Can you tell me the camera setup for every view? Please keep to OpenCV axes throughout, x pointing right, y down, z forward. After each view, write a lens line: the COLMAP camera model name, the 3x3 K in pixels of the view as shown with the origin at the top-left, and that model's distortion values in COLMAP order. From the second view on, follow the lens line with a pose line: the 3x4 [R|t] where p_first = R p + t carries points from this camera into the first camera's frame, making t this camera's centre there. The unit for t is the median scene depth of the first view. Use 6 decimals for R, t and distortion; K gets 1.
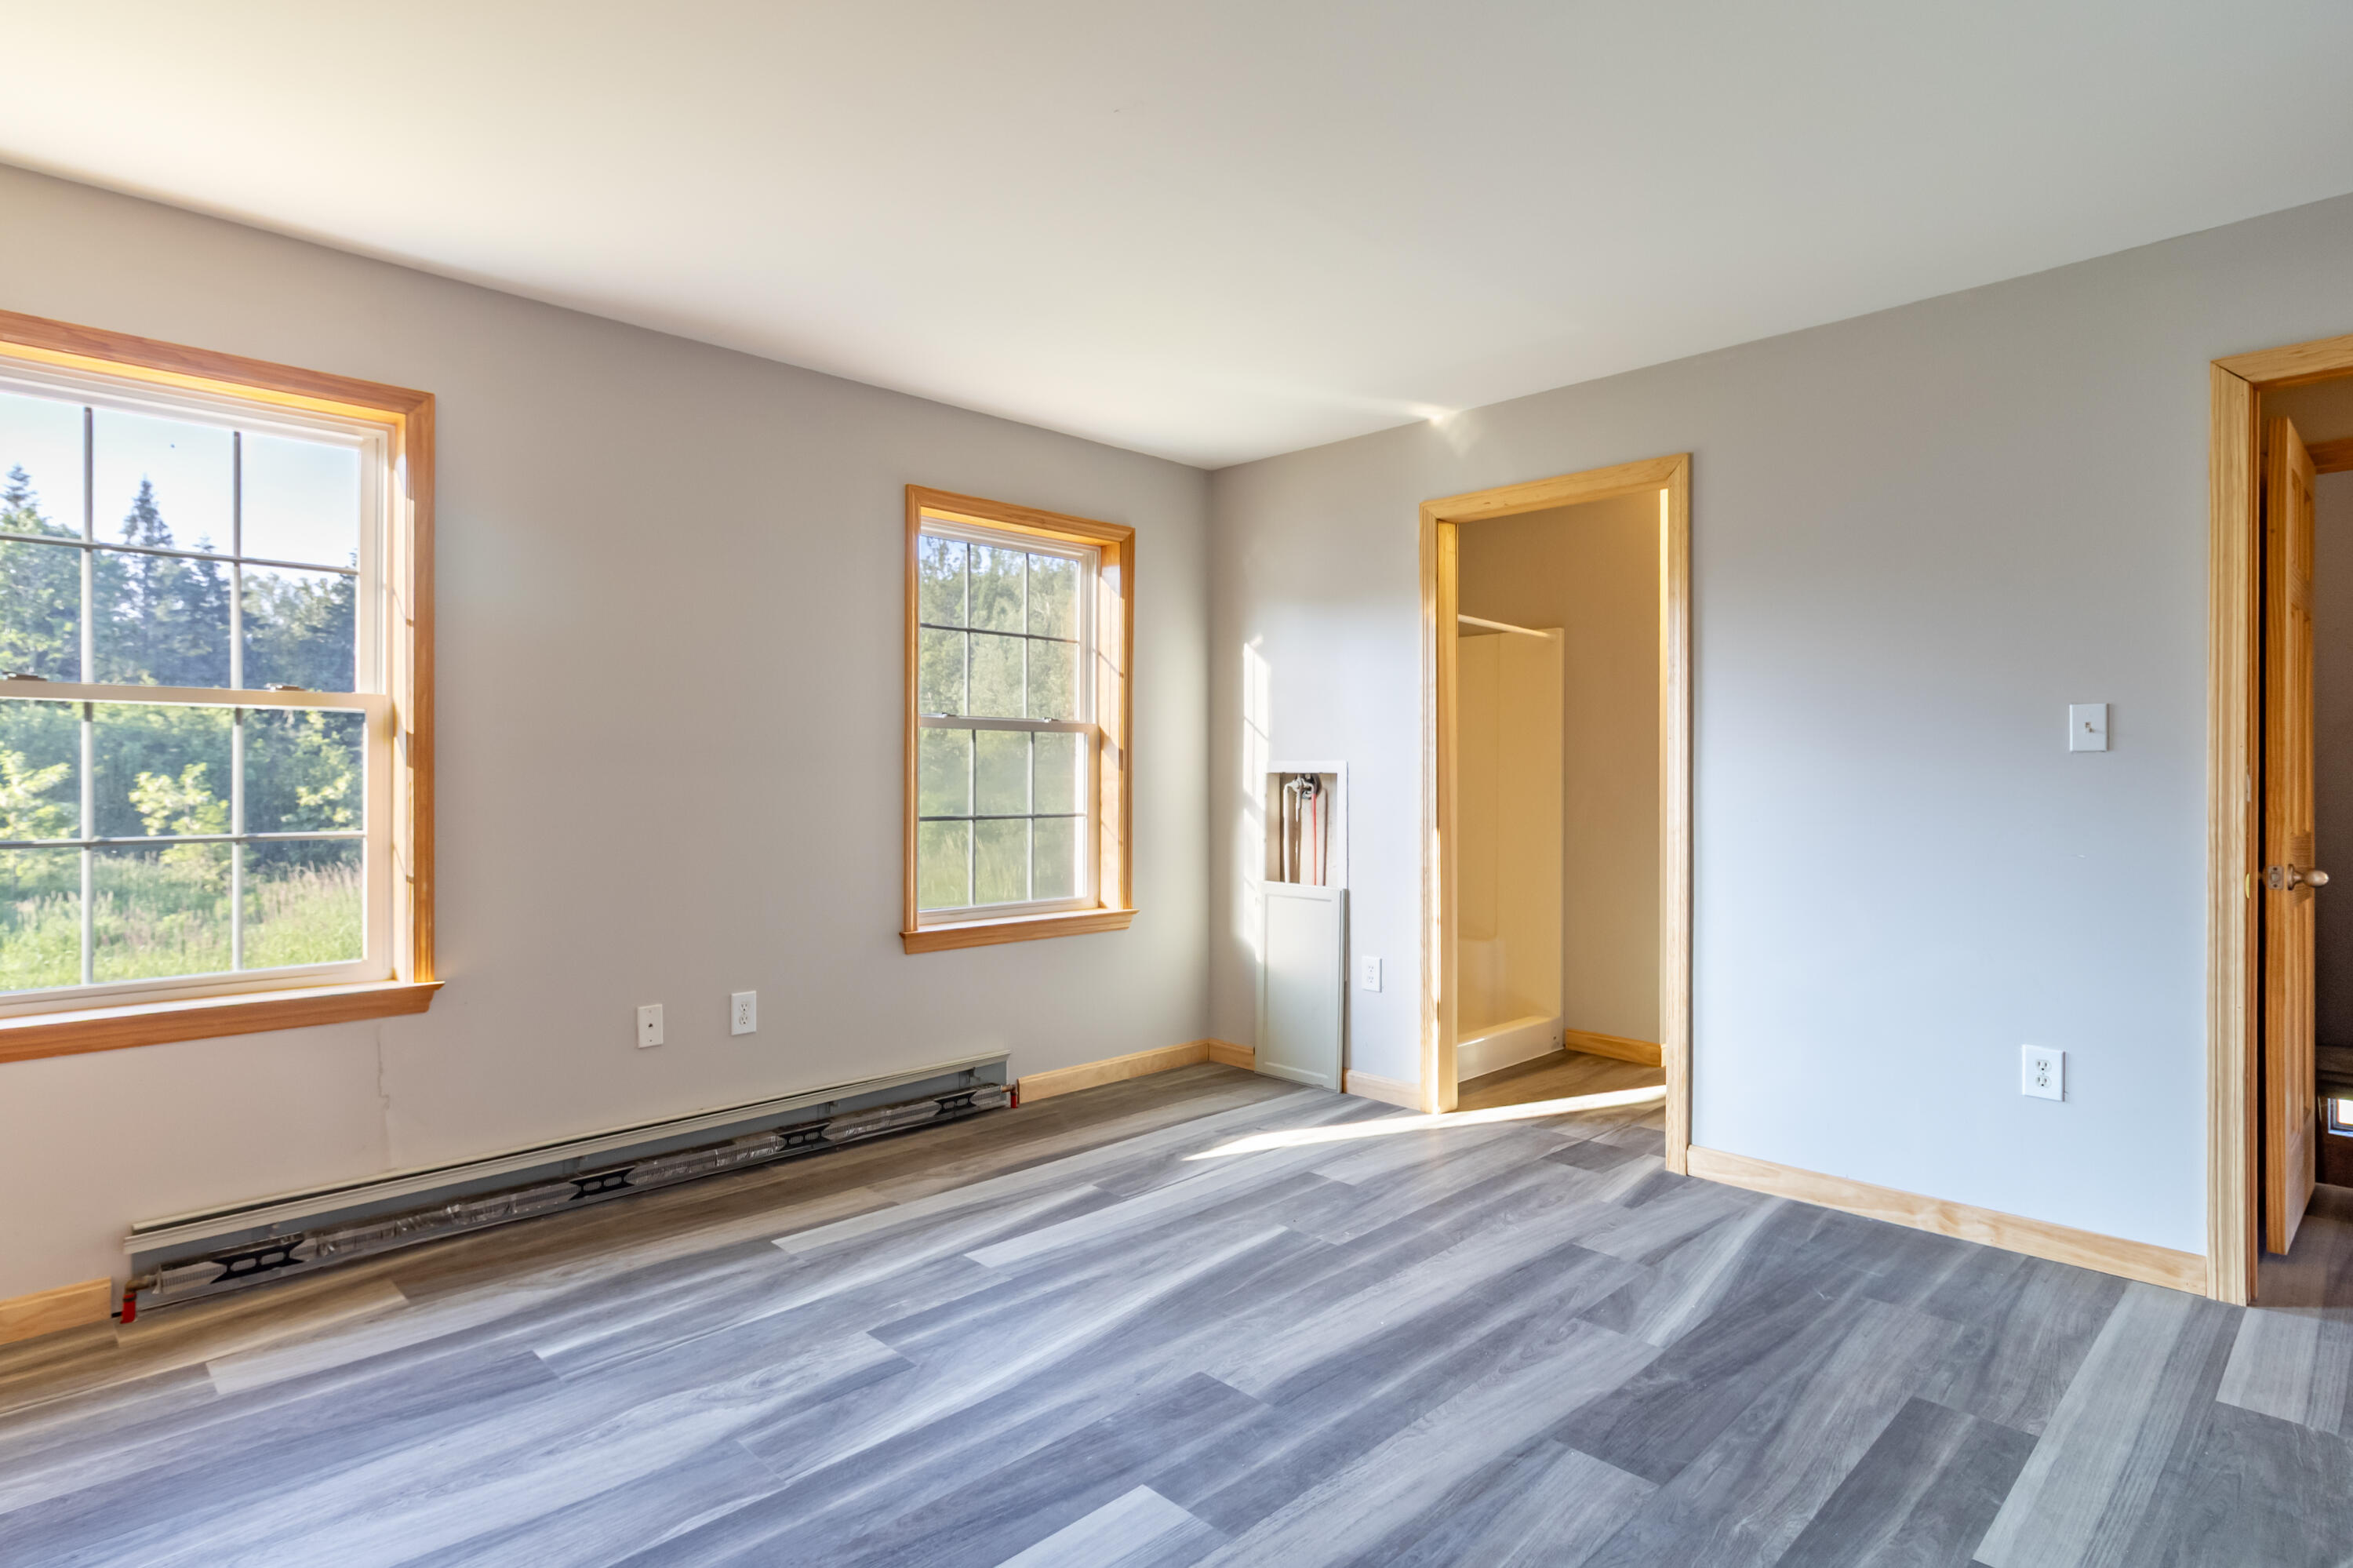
lens RADIAL K [[1174.0, 0, 1176.5], [0, 1174.0, 784.0], [0, 0, 1]] dist [-0.000023, -0.000404]
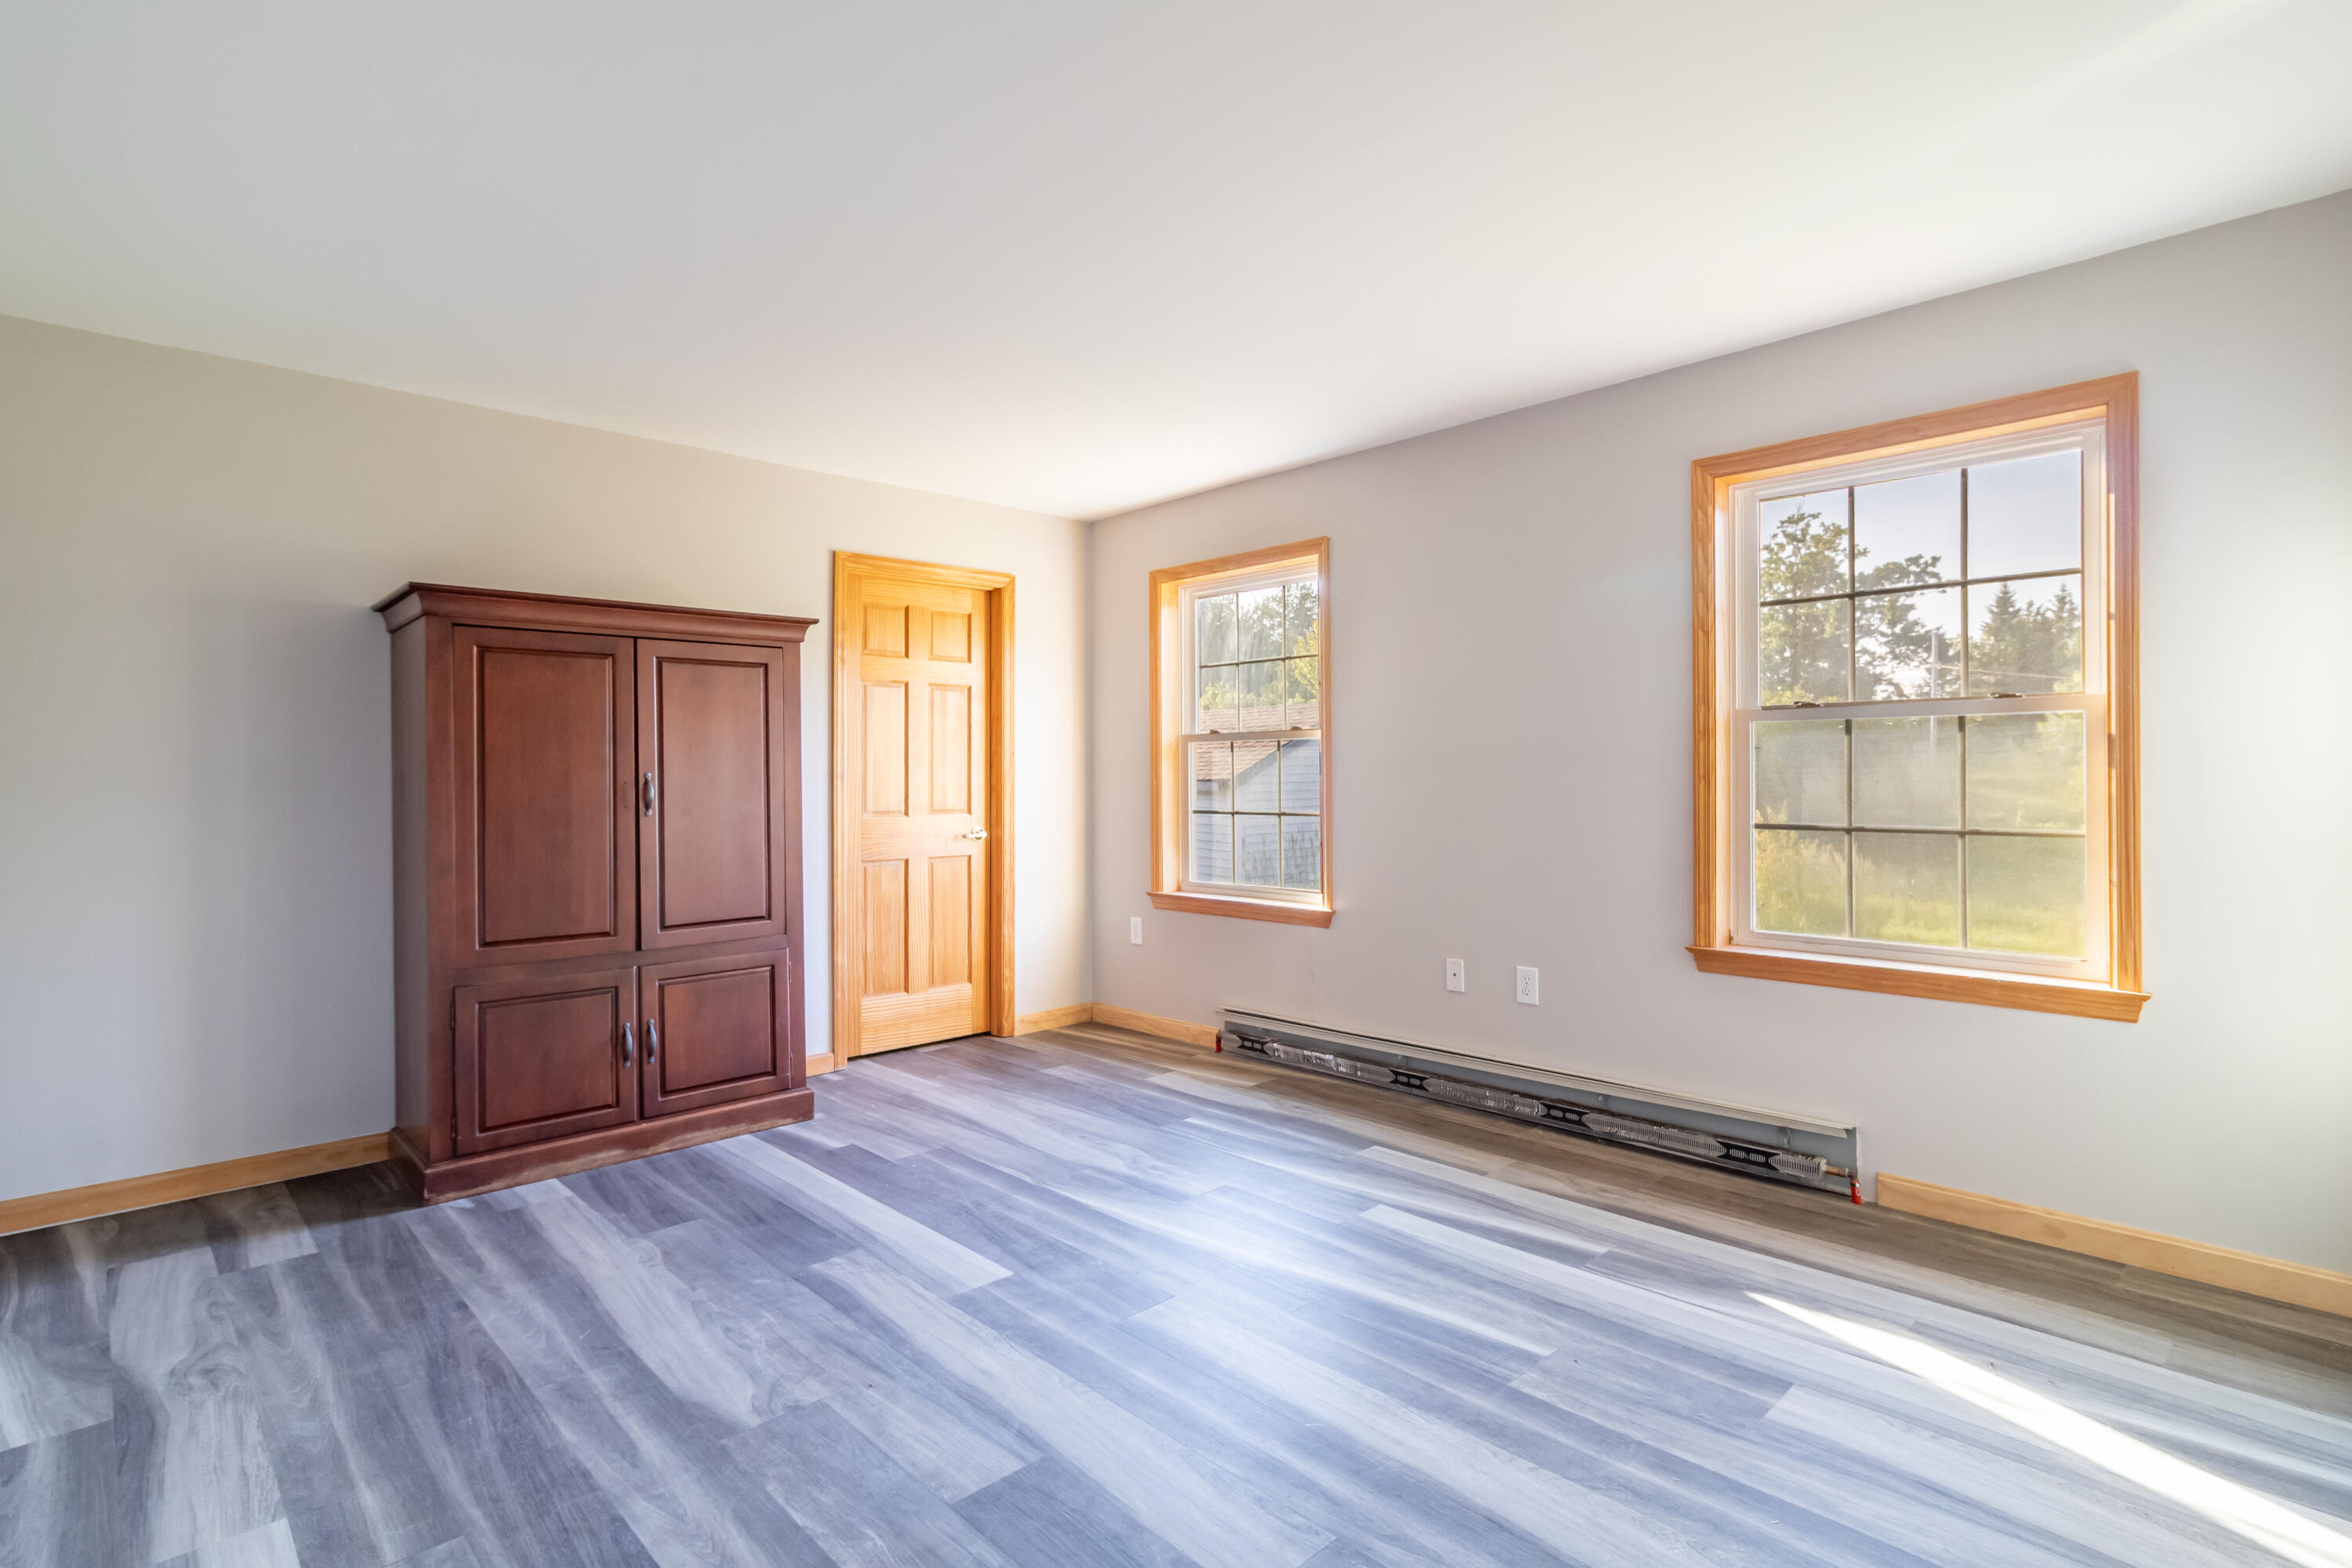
lens RADIAL K [[1173.5, 0, 1176.0], [0, 1173.5, 784.0], [0, 0, 1]] dist [-0.000023, -0.000404]
pose [[-0.009153, 0.006694, -0.999936, 0.885193], [-0.001630, 0.999976, 0.006709, -0.009982], [0.999957, 0.001691, -0.009142, 0.760082]]
